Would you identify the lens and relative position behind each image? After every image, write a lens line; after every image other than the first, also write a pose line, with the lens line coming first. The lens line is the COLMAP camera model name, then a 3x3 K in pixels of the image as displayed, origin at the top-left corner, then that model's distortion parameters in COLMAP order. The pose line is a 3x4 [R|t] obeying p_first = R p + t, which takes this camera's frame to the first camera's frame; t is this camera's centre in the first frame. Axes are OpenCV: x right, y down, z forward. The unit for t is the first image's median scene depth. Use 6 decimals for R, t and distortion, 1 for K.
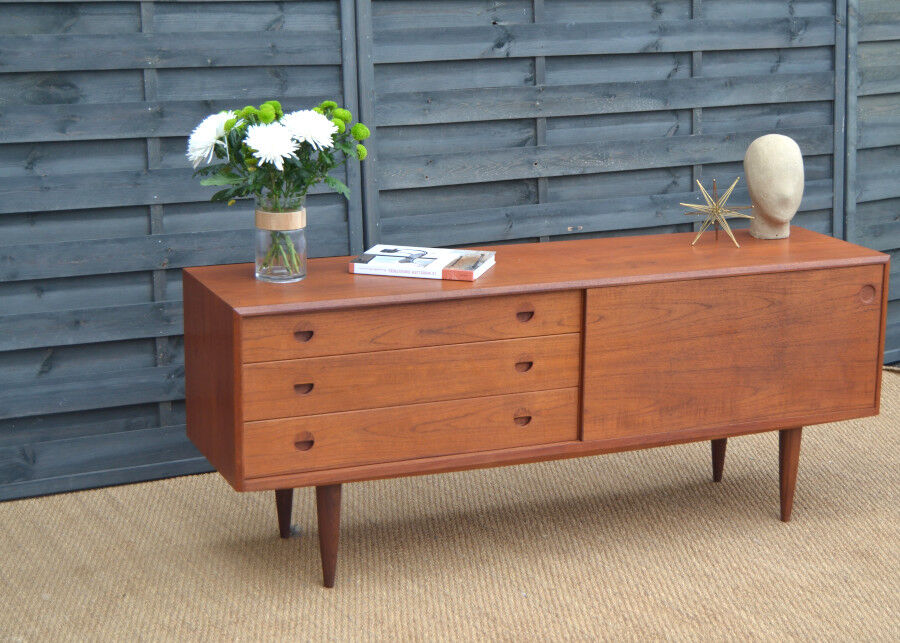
lens RADIAL K [[1834.6, 0, 483.4], [0, 1834.6, 321.5], [0, 0, 1]] dist [0.020795, -0.307338]
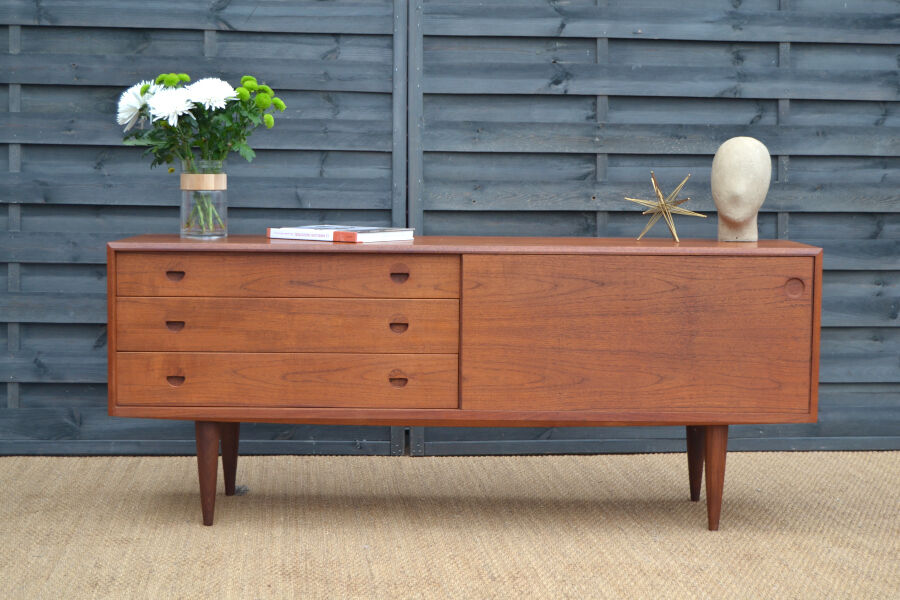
lens RADIAL K [[1624.3, 0, 450.0], [0, 1624.3, 300.0], [0, 0, 1]] dist [0.015623, -0.179744]
pose [[0.913350, 0.029868, -0.406078, 0.361250], [-0.091670, 0.986786, -0.133603, 0.111185], [0.396722, 0.159252, 0.904019, 0.162935]]
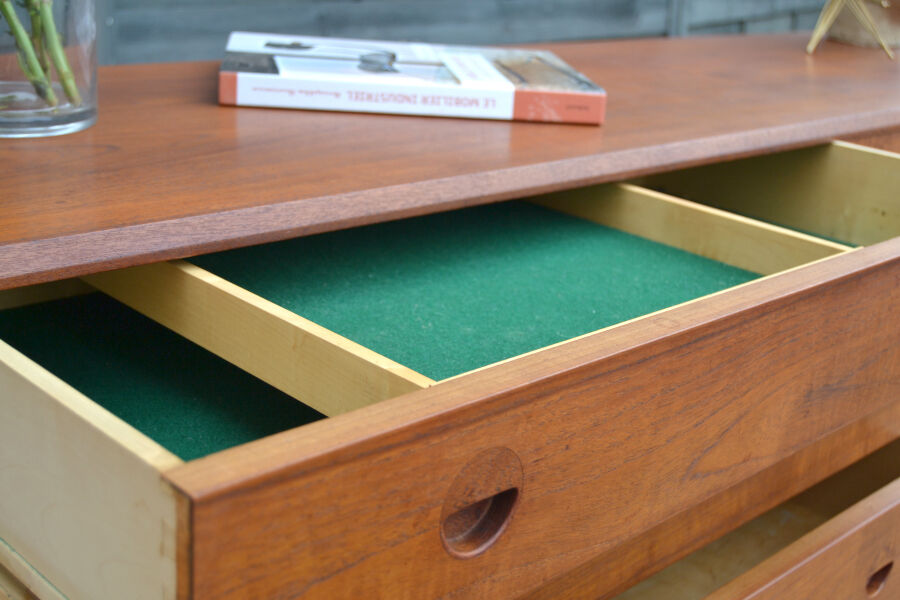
lens RADIAL K [[1208.9, 0, 450.0], [0, 1208.9, 300.0], [0, 0, 1]] dist [-0.005053, -0.015742]
pose [[0.929441, -0.064104, 0.363359, -0.100500], [0.023623, 0.993110, 0.114779, -0.013649], [-0.368213, -0.098097, 0.924552, 0.686027]]
